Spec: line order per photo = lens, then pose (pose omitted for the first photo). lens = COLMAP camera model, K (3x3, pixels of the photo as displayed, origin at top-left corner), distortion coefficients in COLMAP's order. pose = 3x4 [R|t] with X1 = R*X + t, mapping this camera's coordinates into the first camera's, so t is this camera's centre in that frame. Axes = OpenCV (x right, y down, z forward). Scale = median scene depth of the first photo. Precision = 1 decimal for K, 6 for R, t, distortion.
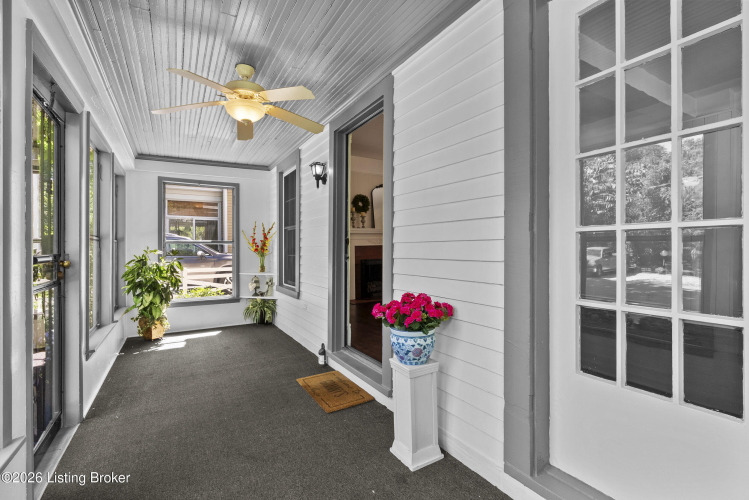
lens RADIAL K [[341.0, 0, 376.9], [0, 341.0, 248.2], [0, 0, 1]] dist [-0.005228, 0.003357]
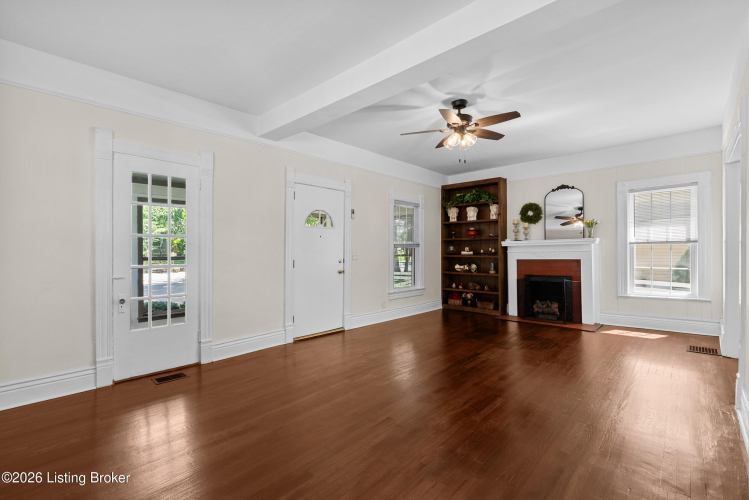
lens RADIAL K [[341.0, 0, 376.9], [0, 341.0, 250.2], [0, 0, 1]] dist [-0.005228, 0.003357]
pose [[0.279468, 0.007160, -0.960128, 1.275678], [-0.000748, 0.999974, 0.007239, -0.068569], [0.960155, -0.001305, 0.279466, 0.627398]]
